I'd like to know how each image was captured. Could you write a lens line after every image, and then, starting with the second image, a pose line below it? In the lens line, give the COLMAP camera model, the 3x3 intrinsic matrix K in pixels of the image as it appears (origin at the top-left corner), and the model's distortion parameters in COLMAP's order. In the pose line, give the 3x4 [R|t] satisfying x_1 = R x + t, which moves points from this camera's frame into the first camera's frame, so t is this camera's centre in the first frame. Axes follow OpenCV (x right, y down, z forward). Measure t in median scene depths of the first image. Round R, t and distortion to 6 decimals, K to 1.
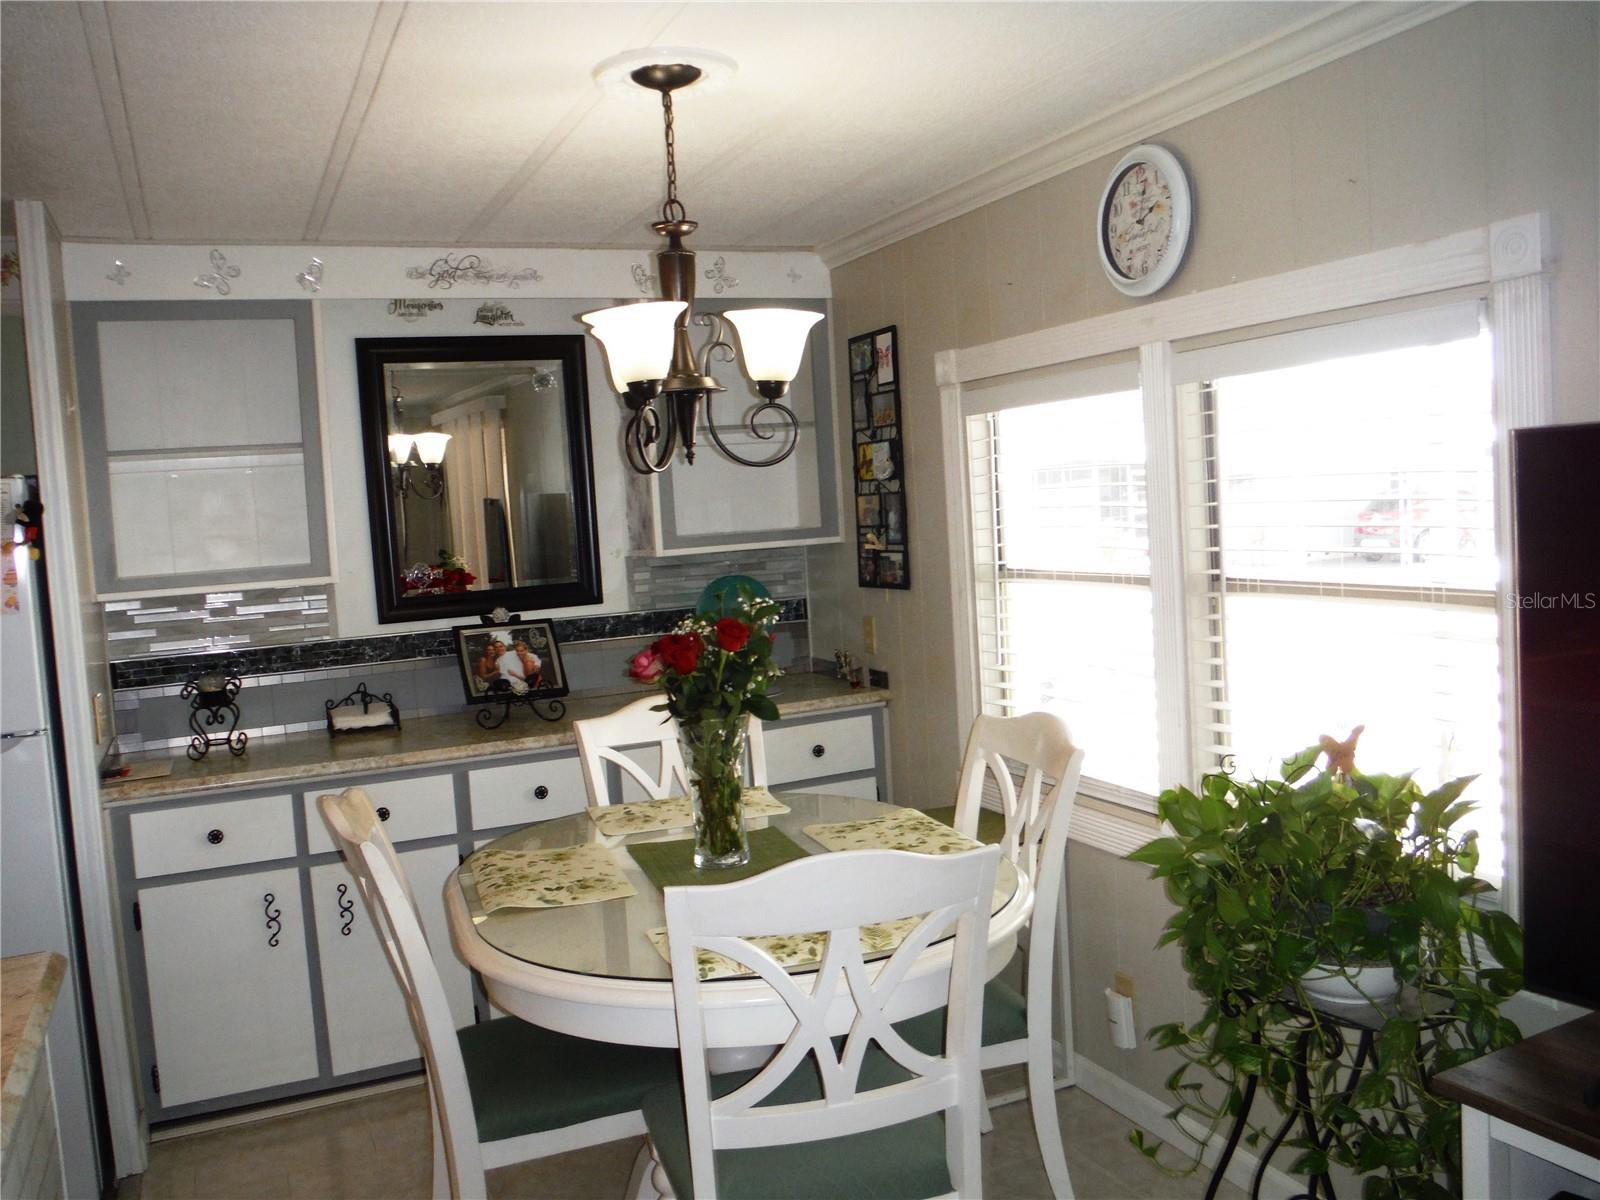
lens RADIAL K [[1353.2, 0, 805.1], [0, 1353.2, 597.0], [0, 0, 1]] dist [-0.052114, 0.027655]
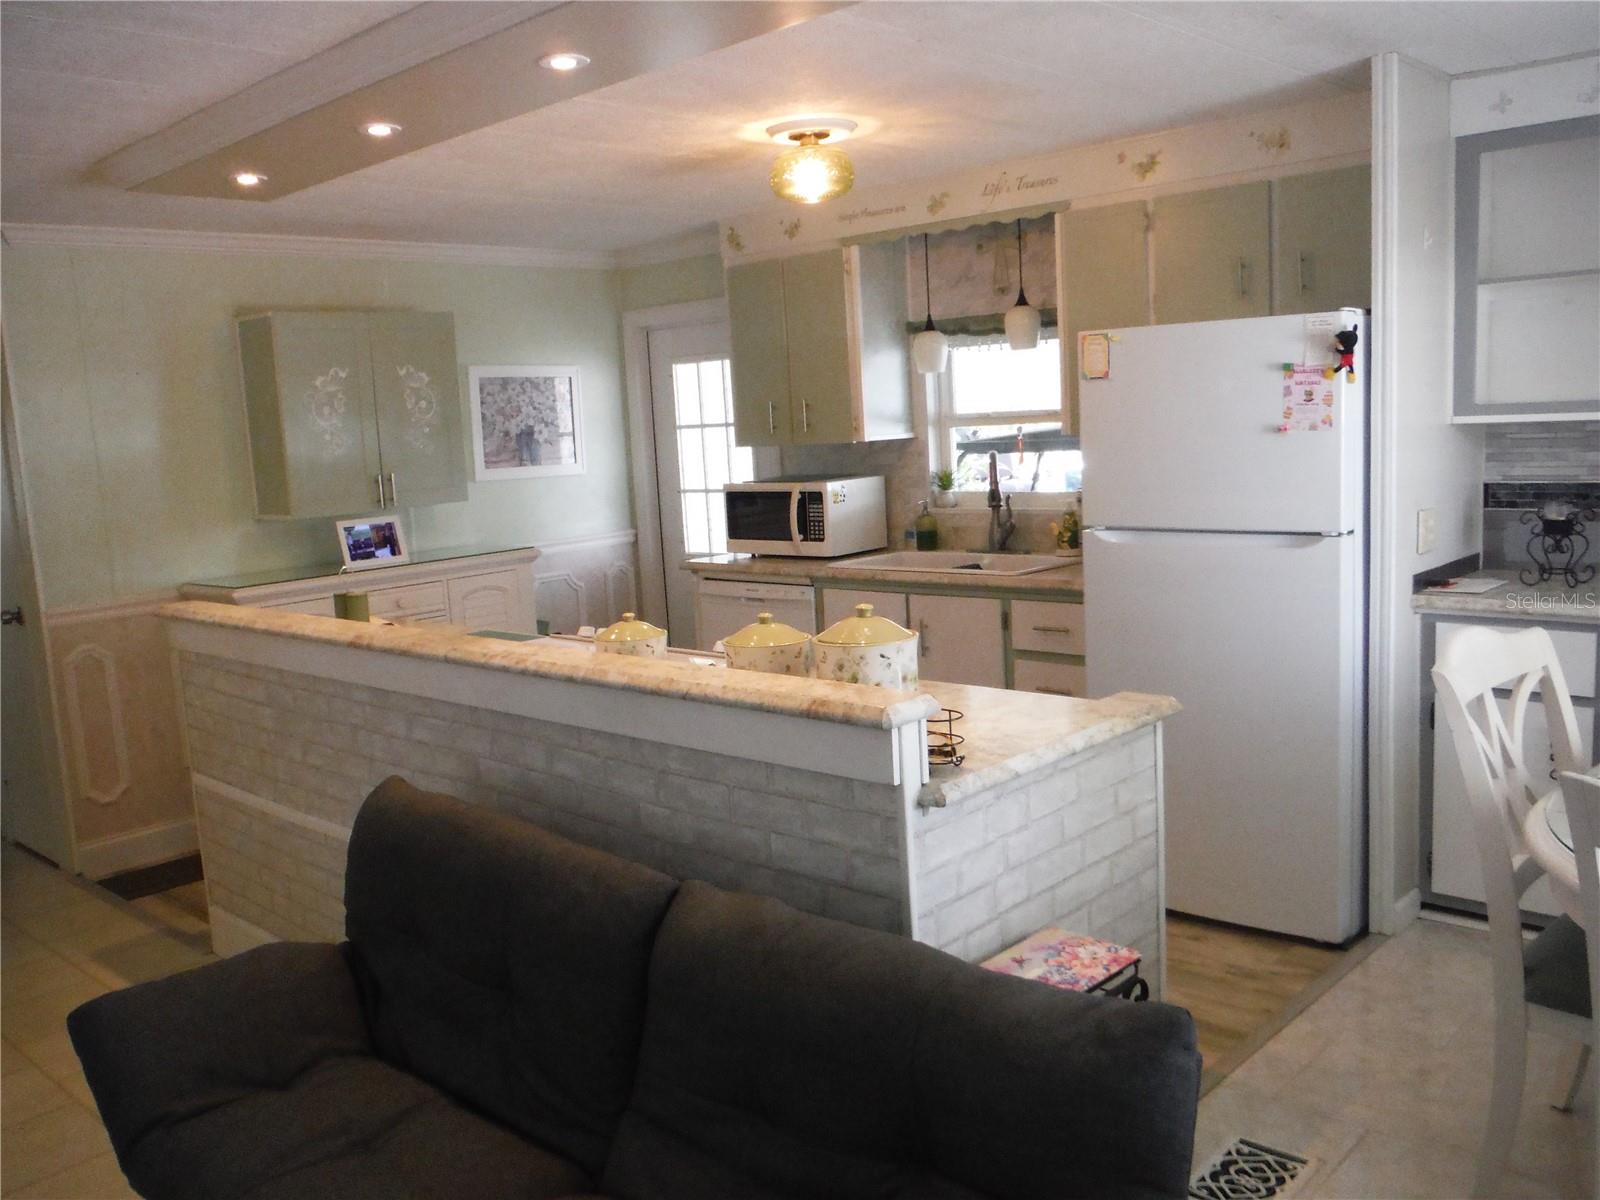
lens RADIAL K [[1353.2, 0, 803.8], [0, 1353.2, 600.0], [0, 0, 1]] dist [-0.052114, 0.027655]
pose [[0.379678, 0.180178, -0.907403, 0.276619], [-0.042549, 0.983214, 0.177427, -0.025674], [0.924140, -0.028756, 0.380971, 0.109376]]
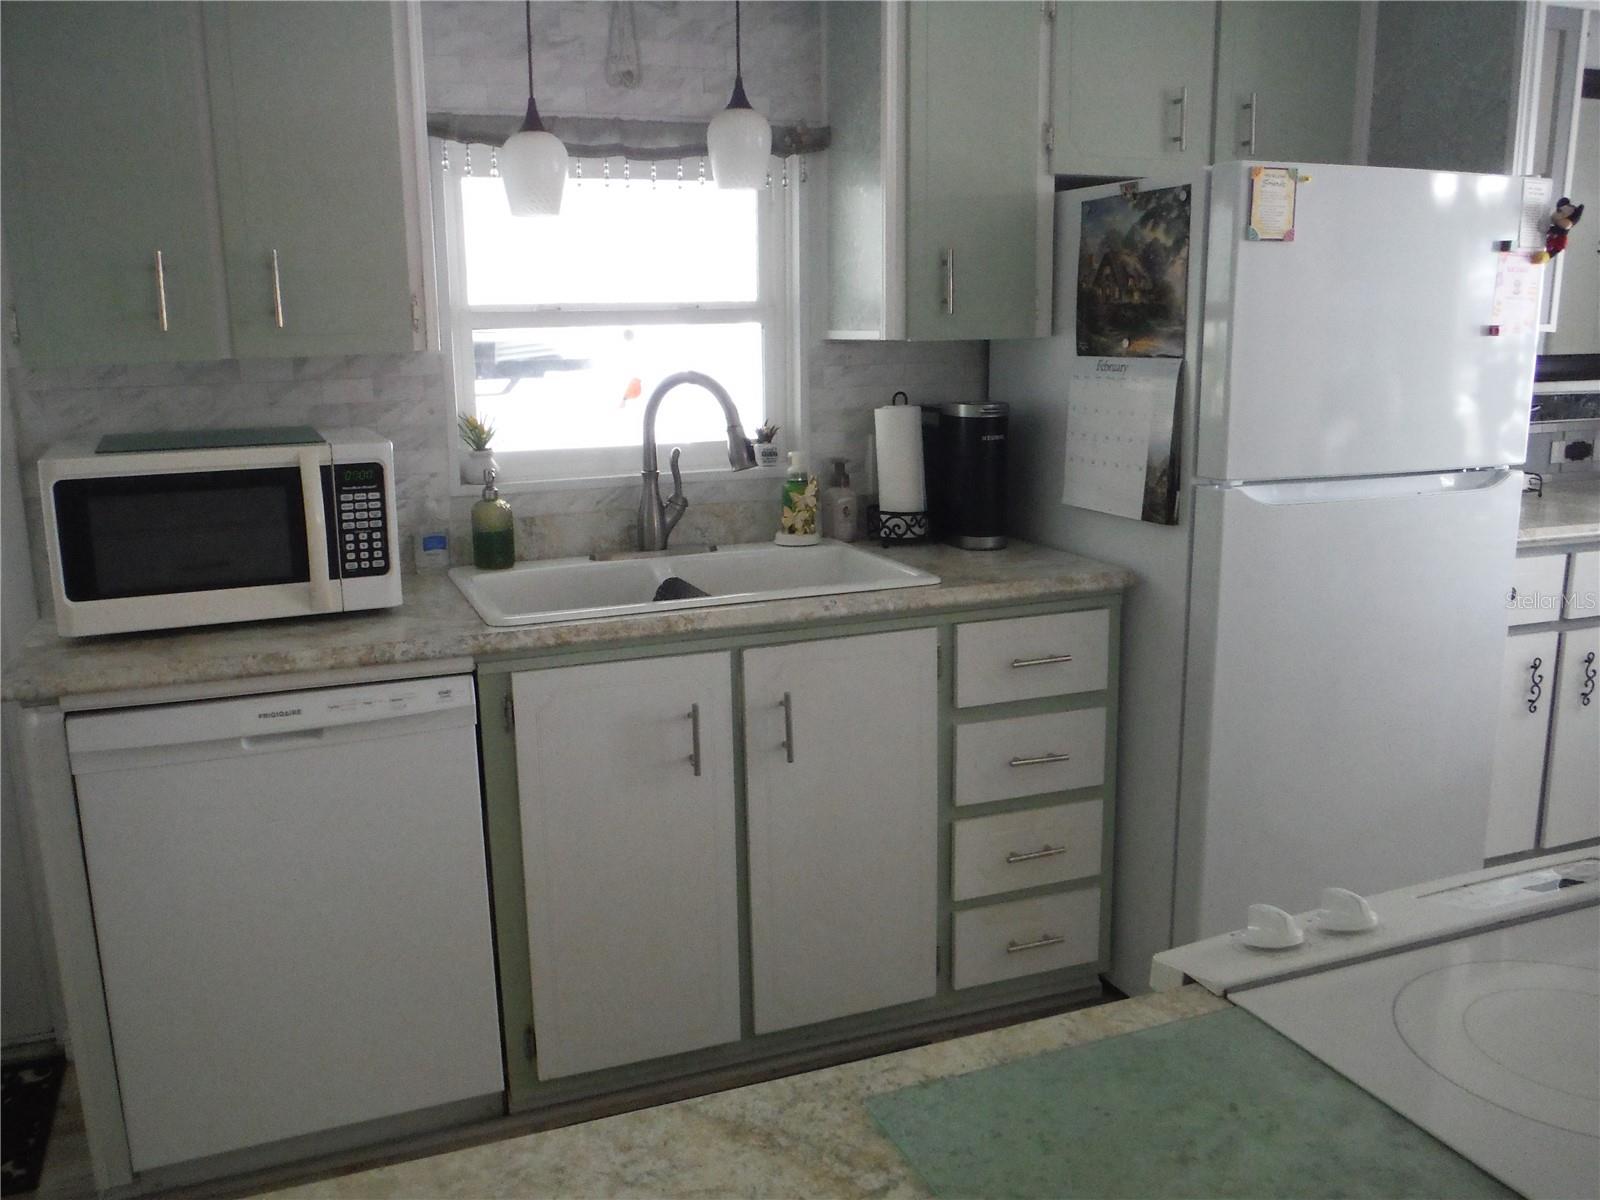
lens RADIAL K [[1353.2, 0, 799.2], [0, 1353.2, 604.7], [0, 0, 1]] dist [-0.052114, 0.027655]
pose [[0.996584, 0.073304, -0.038039, -0.839407], [-0.067386, 0.988053, 0.138605, 0.083104], [0.047745, -0.135568, 0.989617, 0.050192]]
